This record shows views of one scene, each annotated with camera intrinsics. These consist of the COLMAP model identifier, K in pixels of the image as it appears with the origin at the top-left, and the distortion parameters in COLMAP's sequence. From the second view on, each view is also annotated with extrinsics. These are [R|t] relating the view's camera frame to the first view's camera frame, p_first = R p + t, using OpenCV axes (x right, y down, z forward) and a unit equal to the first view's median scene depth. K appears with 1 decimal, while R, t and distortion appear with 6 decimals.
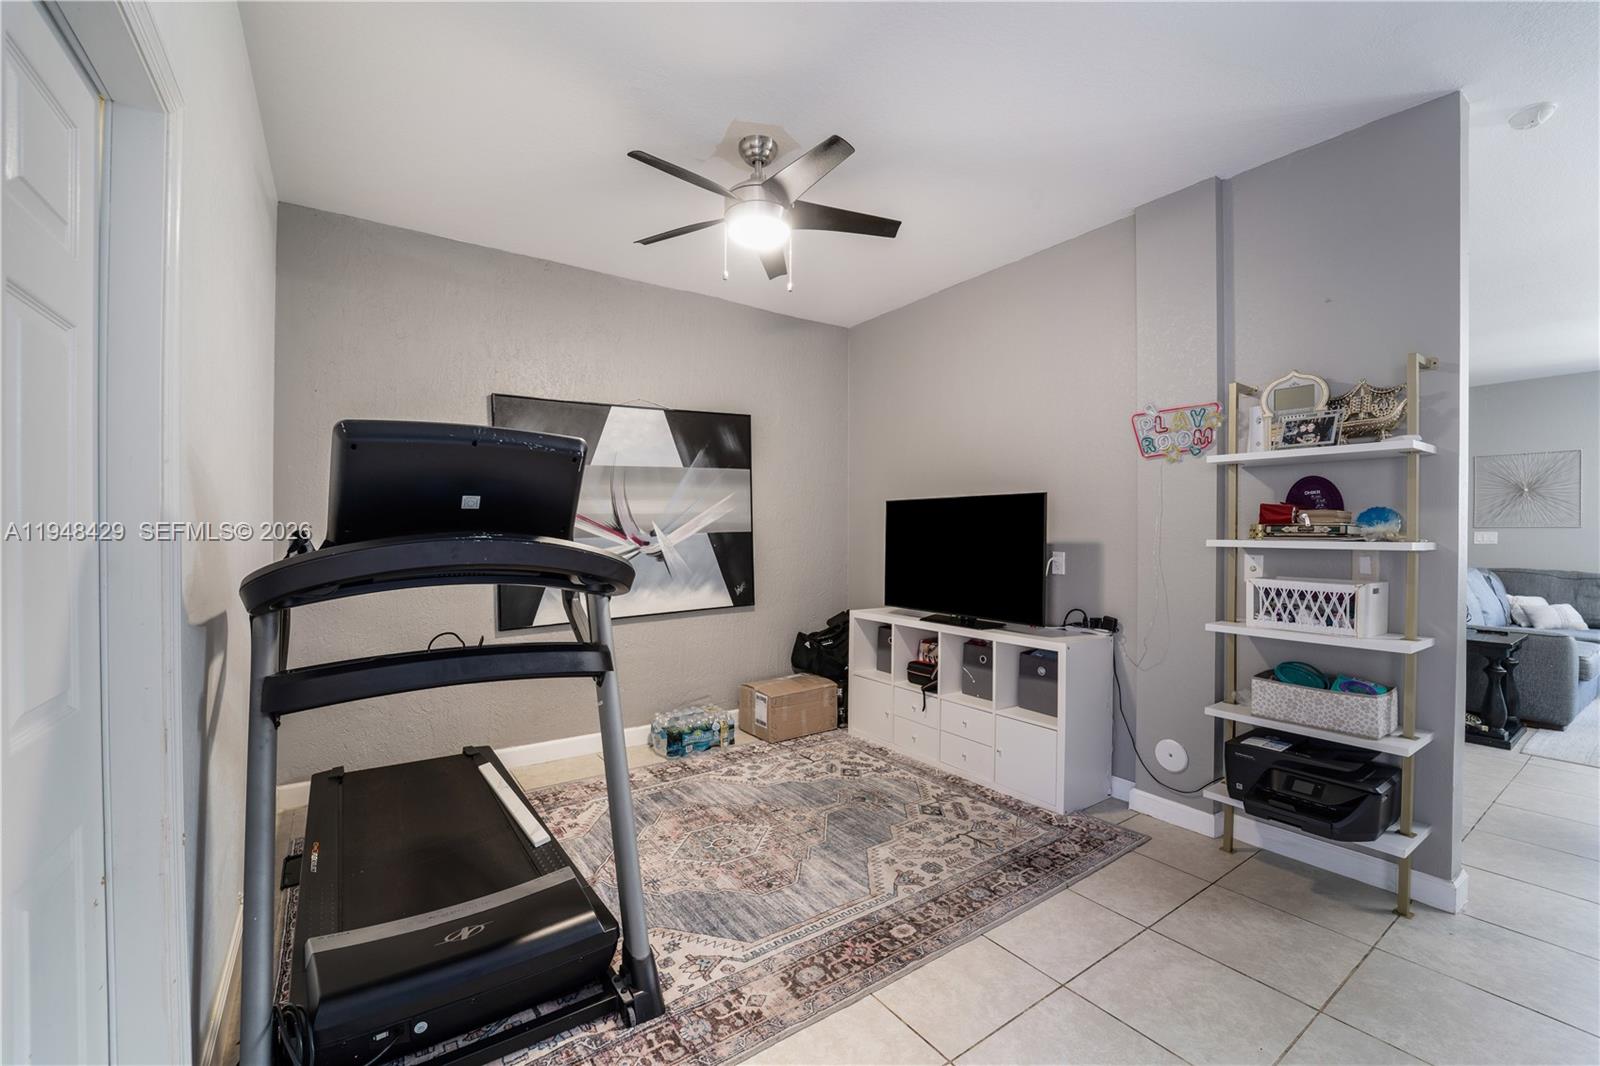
lens RADIAL K [[653.3, 0, 795.1], [0, 653.3, 535.3], [0, 0, 1]] dist [-0.021417, 0.001721]
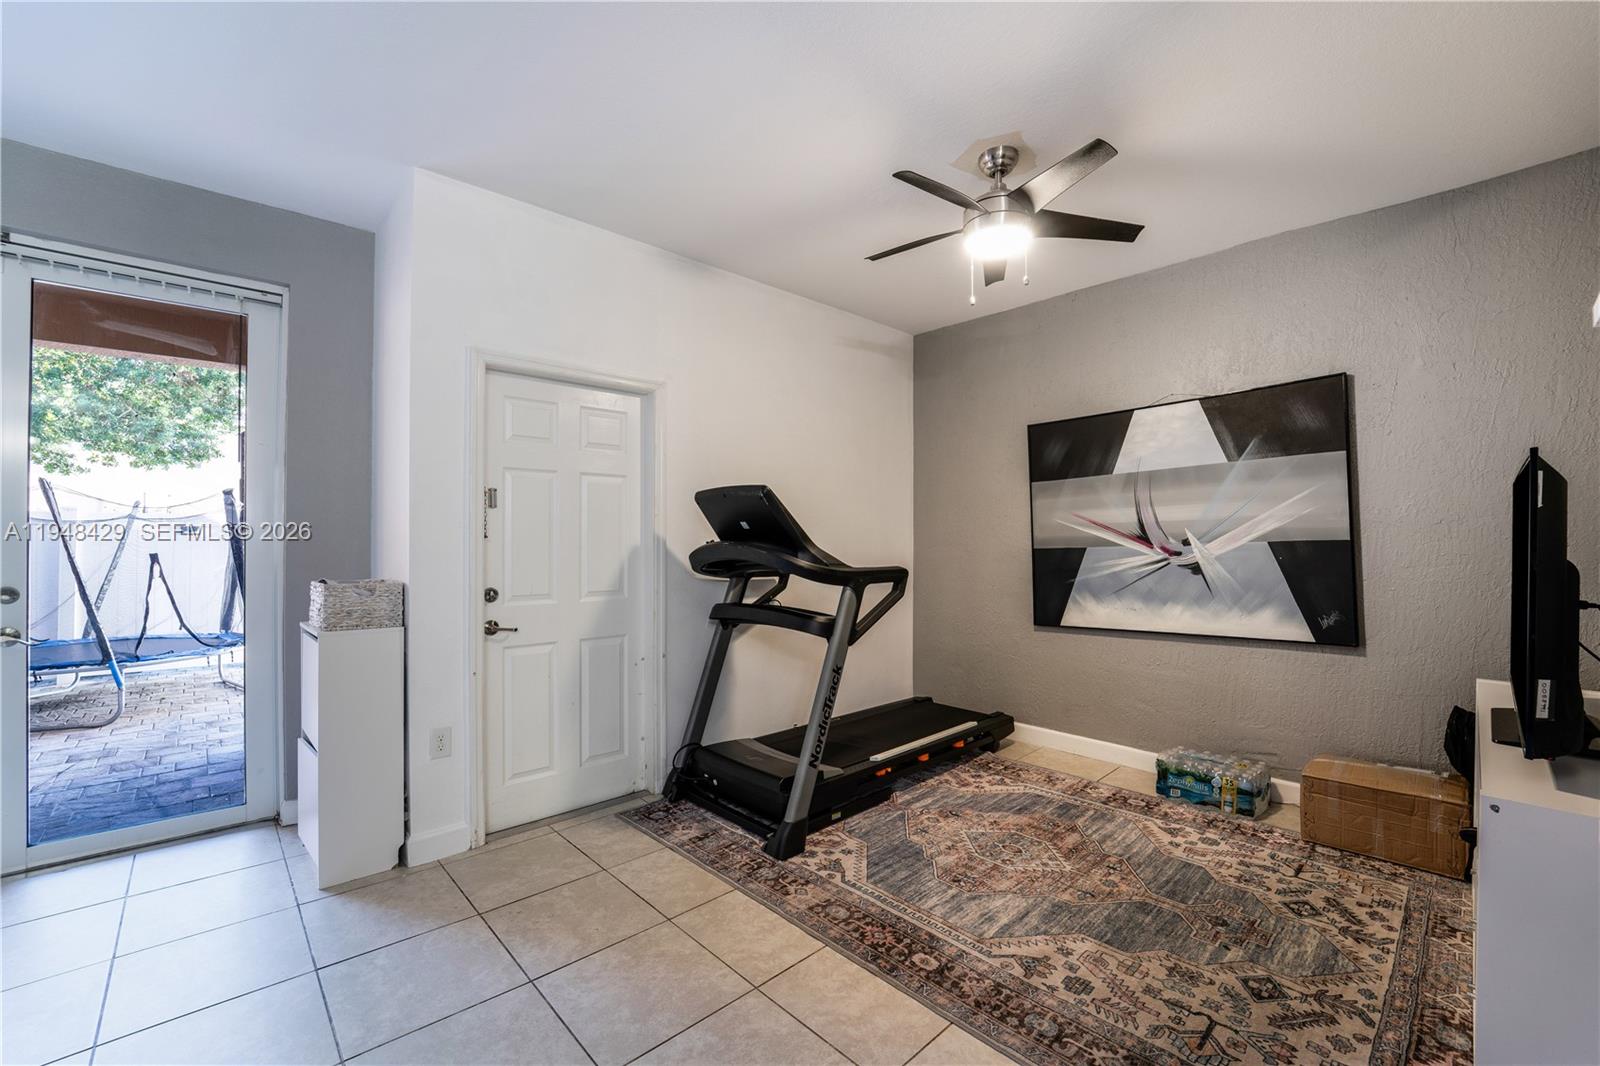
lens RADIAL K [[653.3, 0, 801.4], [0, 653.3, 532.4], [0, 0, 1]] dist [-0.021417, 0.001721]
pose [[0.152031, -0.013606, -0.988282, 0.640697], [-0.004258, 0.999887, -0.014421, -0.001584], [0.988367, 0.006401, 0.151956, 0.397887]]
